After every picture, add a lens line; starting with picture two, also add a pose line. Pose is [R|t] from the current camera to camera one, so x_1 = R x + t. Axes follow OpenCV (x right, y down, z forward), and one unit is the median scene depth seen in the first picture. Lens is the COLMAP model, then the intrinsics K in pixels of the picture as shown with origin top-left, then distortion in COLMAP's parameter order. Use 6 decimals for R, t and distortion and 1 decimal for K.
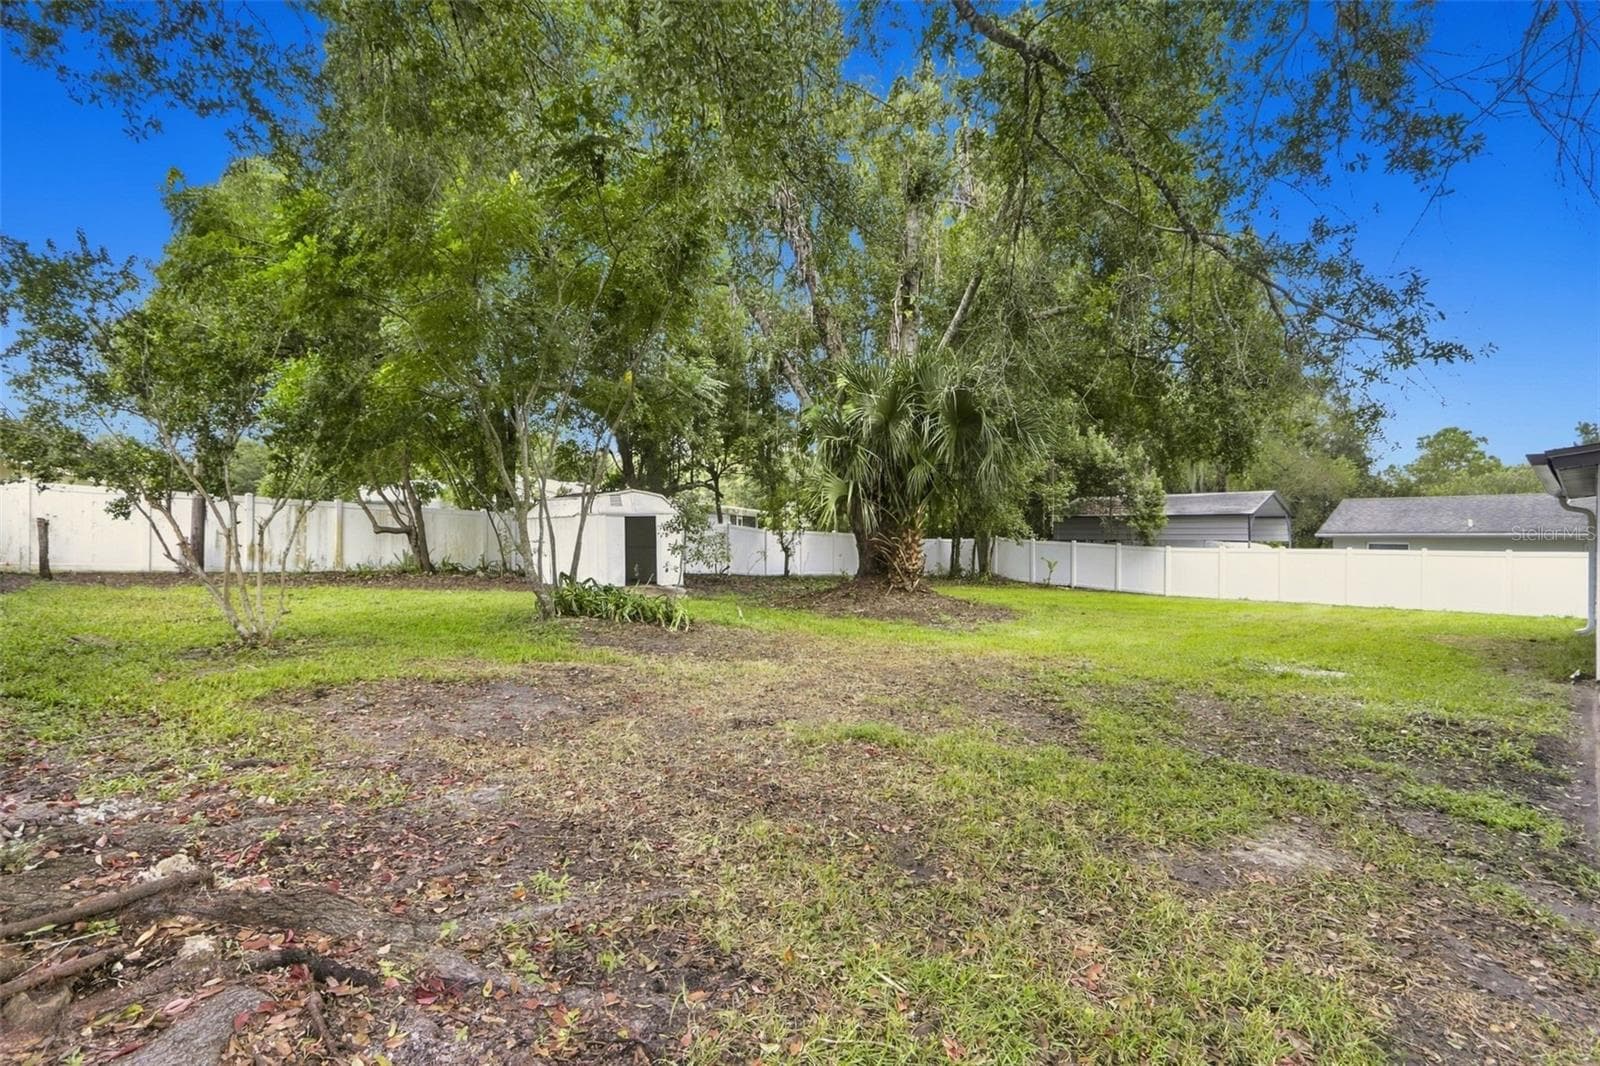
lens RADIAL K [[721.4, 0, 763.8], [0, 721.4, 540.0], [0, 0, 1]] dist [0.000027, 0.000267]
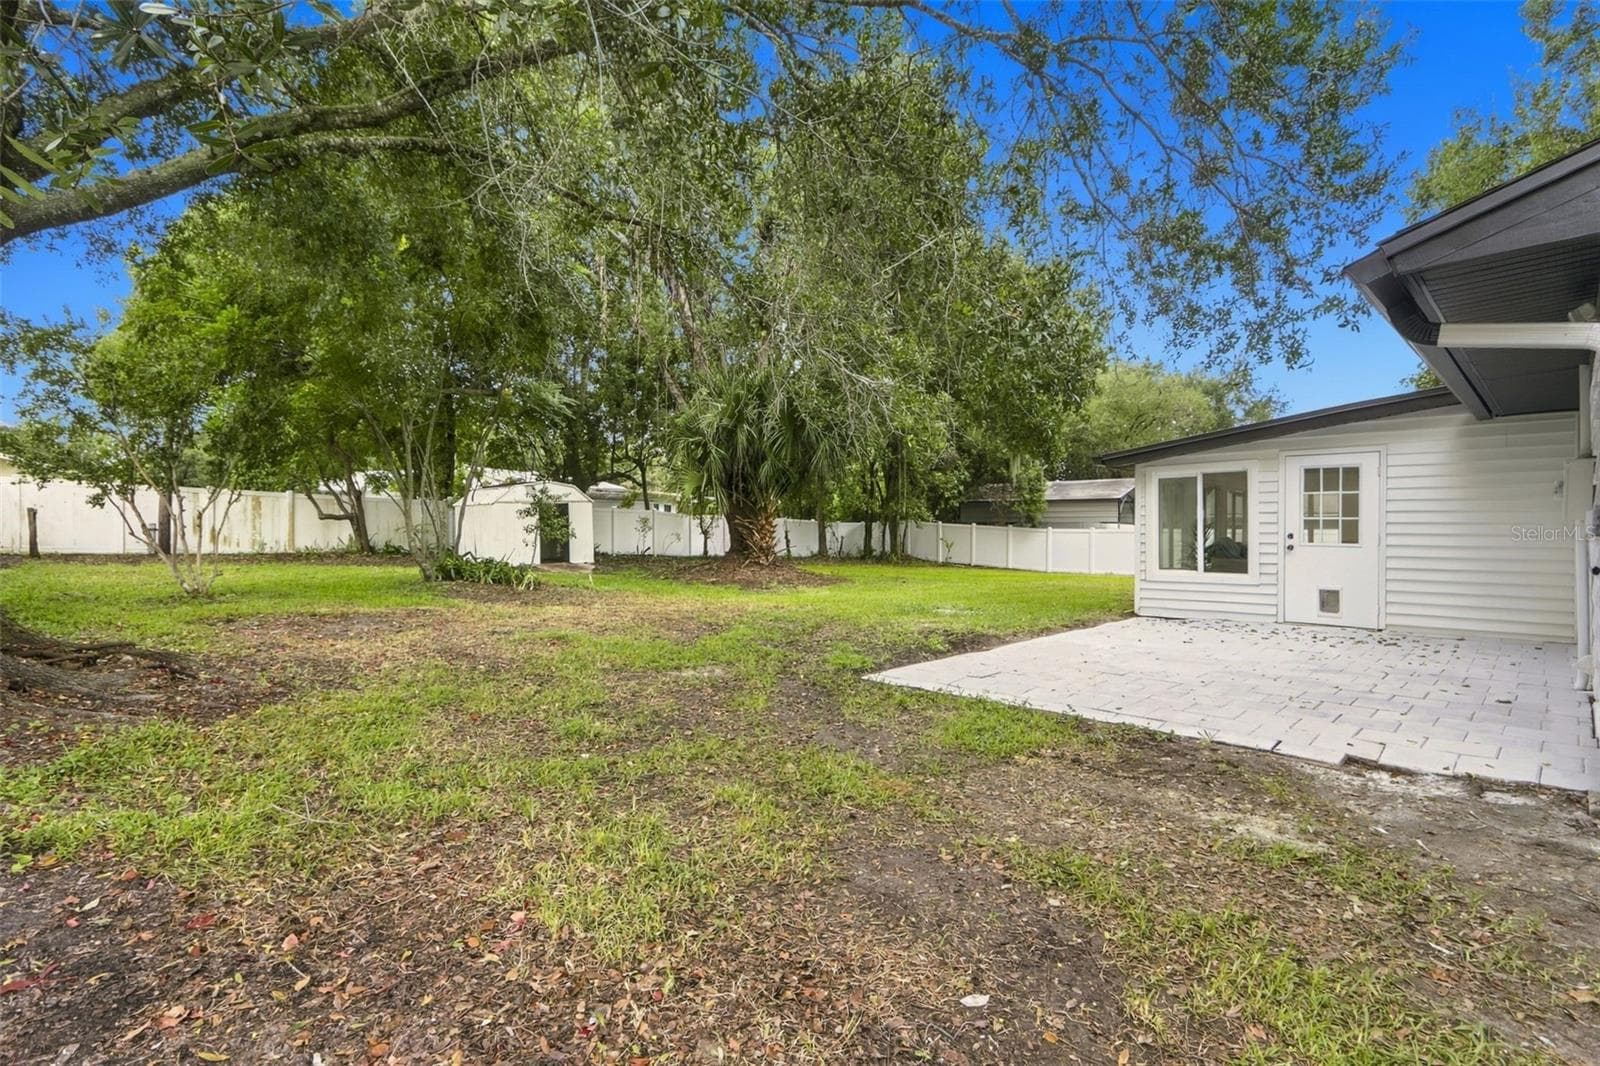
lens RADIAL K [[759.4, 0, 800.0], [0, 759.4, 533.0], [0, 0, 1]] dist [0.000874, 0.000291]
pose [[0.999850, -0.005998, 0.016238, 0.217505], [0.005879, 0.999956, 0.007361, 0.008141], [-0.016282, -0.007265, 0.999841, -0.241644]]
